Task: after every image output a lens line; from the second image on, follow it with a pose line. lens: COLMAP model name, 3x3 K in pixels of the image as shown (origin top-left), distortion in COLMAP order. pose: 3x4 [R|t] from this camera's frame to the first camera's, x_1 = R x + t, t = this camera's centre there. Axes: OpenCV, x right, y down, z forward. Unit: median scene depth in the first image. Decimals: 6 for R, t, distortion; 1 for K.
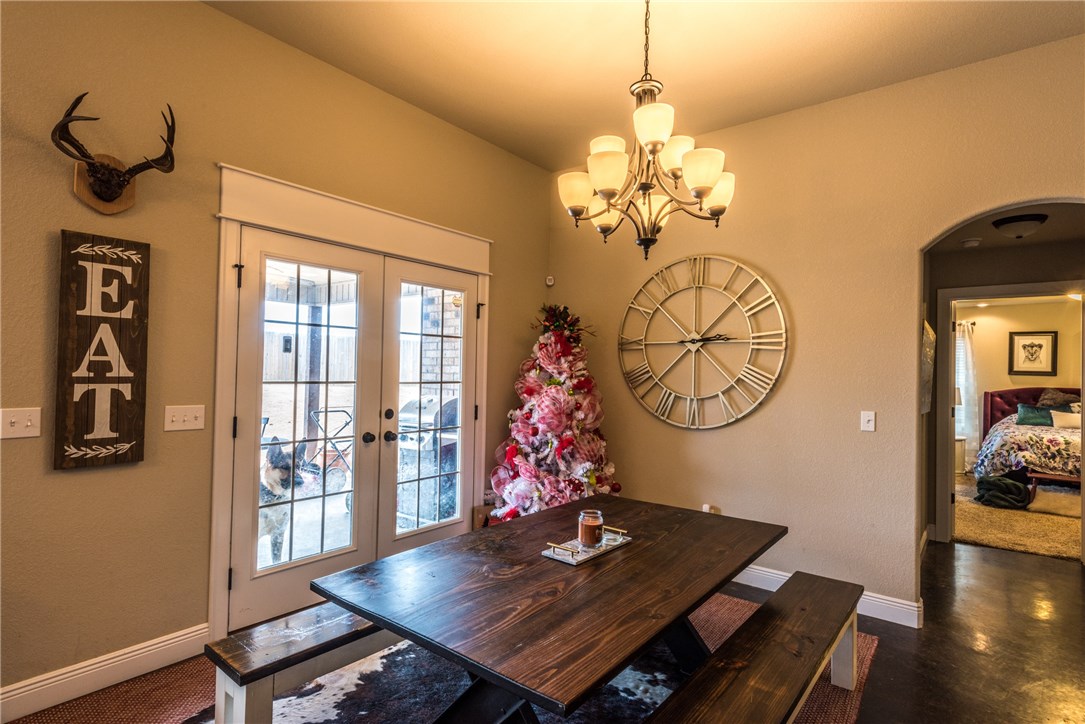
lens RADIAL K [[563.5, 0, 542.5], [0, 563.5, 362.0], [0, 0, 1]] dist [0.005102, 0.000594]
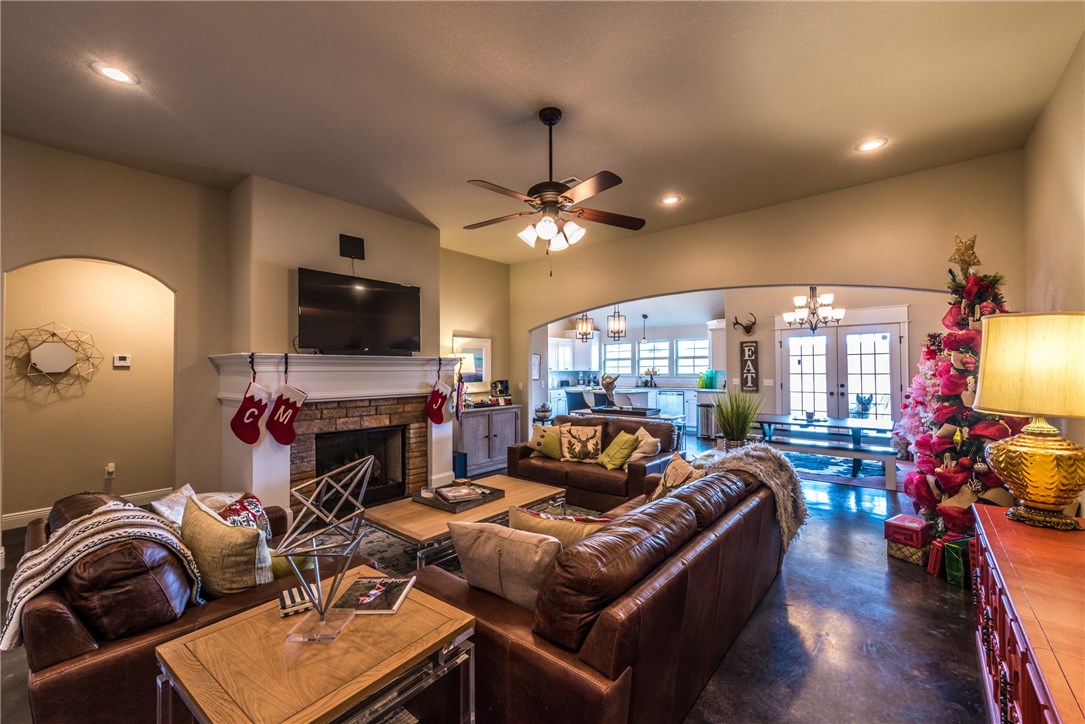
lens RADIAL K [[436.6, 0, 542.5], [0, 436.6, 362.0], [0, 0, 1]] dist [0.000113, -0.000030]
pose [[-0.051480, -0.040030, -0.997871, 2.267345], [0.021806, 0.998913, -0.041197, 0.041838], [0.998436, -0.023881, -0.050551, -0.379879]]
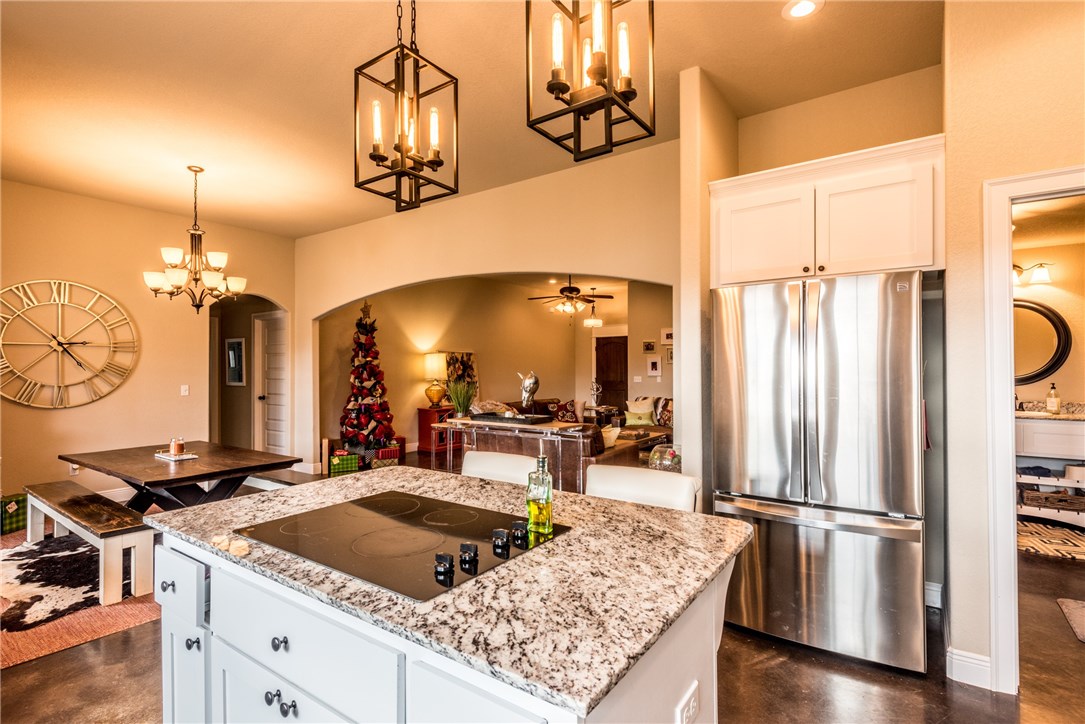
lens RADIAL K [[519.7, 0, 542.5], [0, 519.7, 362.0], [0, 0, 1]] dist [-0.000108, -0.000023]
pose [[-0.040307, -0.009556, 0.999142, -1.511163], [-0.011422, 0.999893, 0.009102, -0.026211], [-0.999122, -0.011046, -0.040411, -0.168951]]
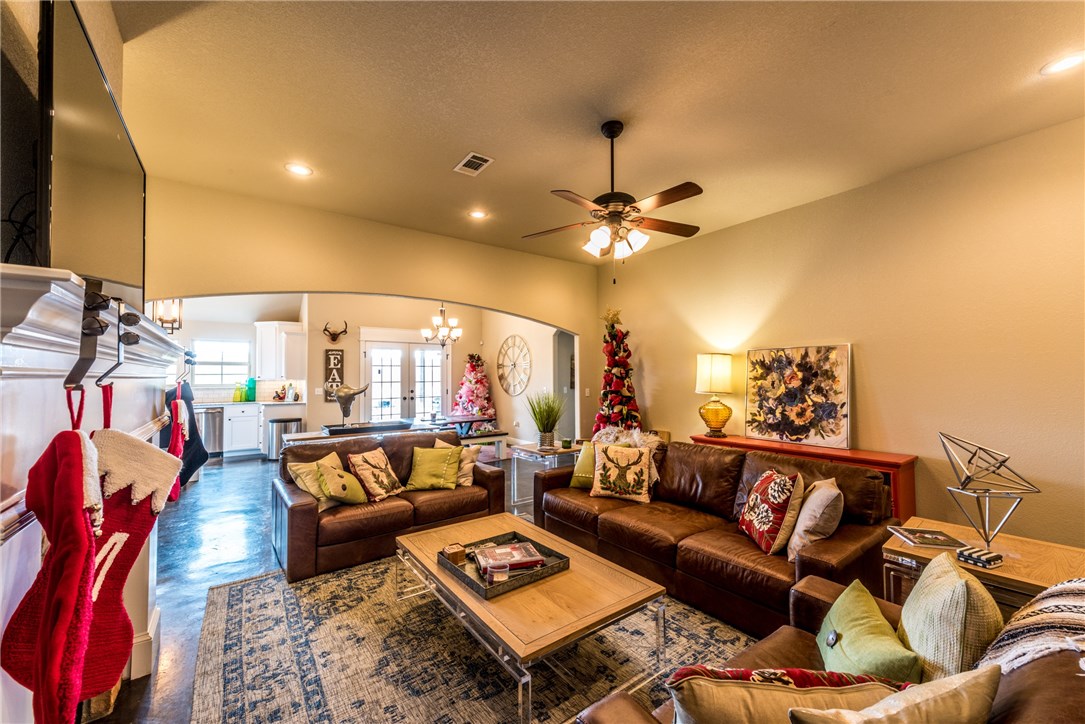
lens RADIAL K [[424.9, 0, 542.5], [0, 424.9, 362.0], [0, 0, 1]] dist [-0.000274, 0.000020]
pose [[0.963828, -0.037298, -0.263901, 1.349592], [0.032019, 0.999192, -0.024278, 0.006896], [0.264594, 0.014950, 0.964244, -1.430100]]
